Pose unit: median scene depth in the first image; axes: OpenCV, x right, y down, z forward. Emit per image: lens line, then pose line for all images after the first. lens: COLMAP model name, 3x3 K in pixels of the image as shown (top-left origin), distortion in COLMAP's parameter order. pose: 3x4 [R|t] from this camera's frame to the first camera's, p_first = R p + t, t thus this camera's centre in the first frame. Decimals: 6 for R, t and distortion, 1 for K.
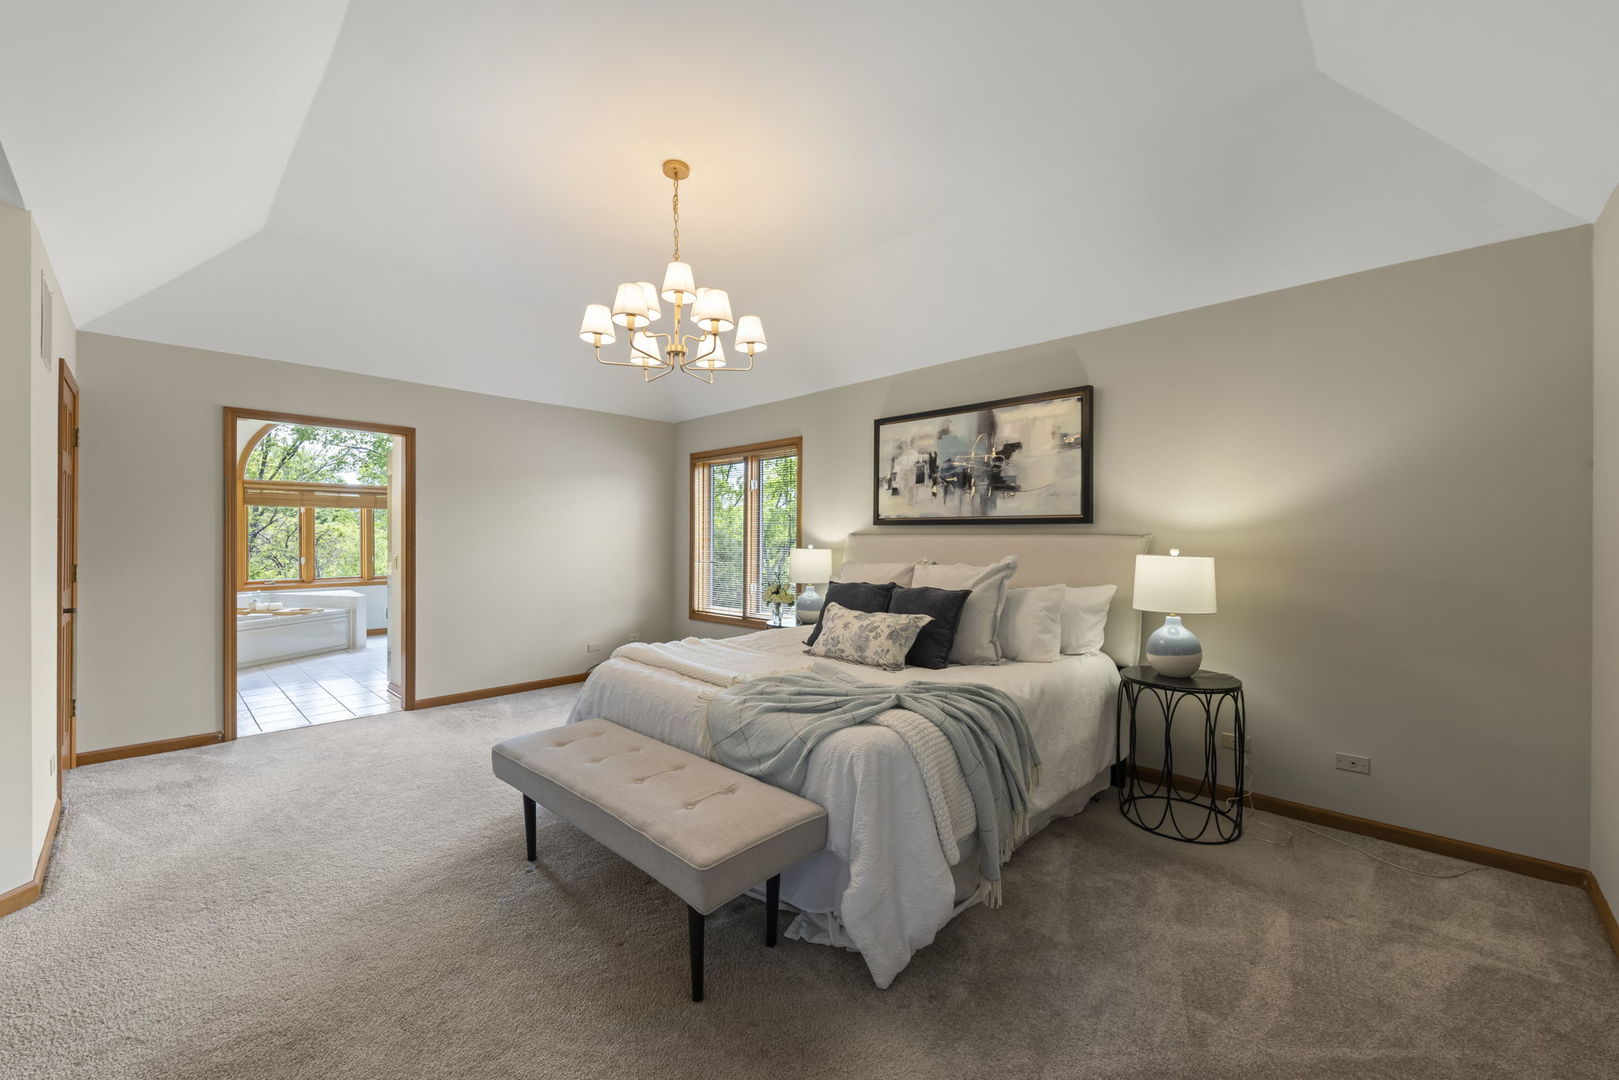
lens RADIAL K [[632.9, 0, 806.4], [0, 632.9, 540.5], [0, 0, 1]] dist [0.000745, -0.000243]
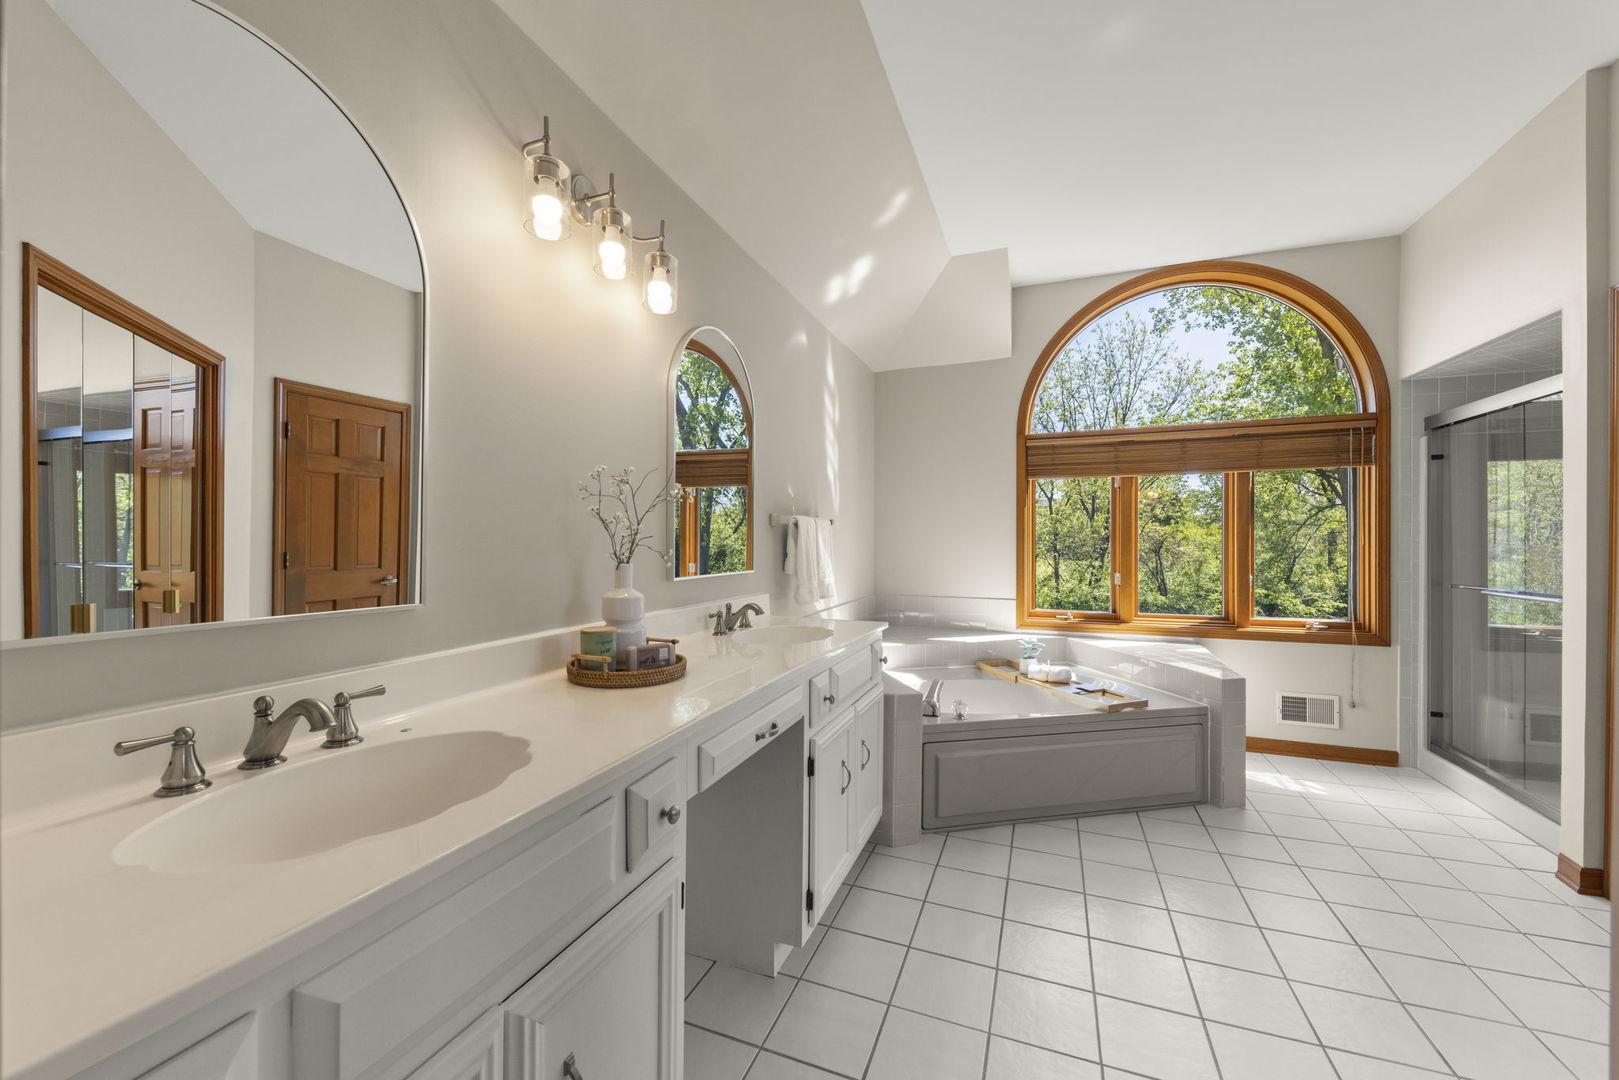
lens RADIAL K [[632.9, 0, 805.9], [0, 632.9, 539.1], [0, 0, 1]] dist [0.000745, -0.000243]
pose [[0.386513, 0.003049, -0.922279, -0.388345], [-0.010415, 0.999945, -0.001059, 0.003128], [0.922225, 0.010015, 0.386523, 0.528875]]
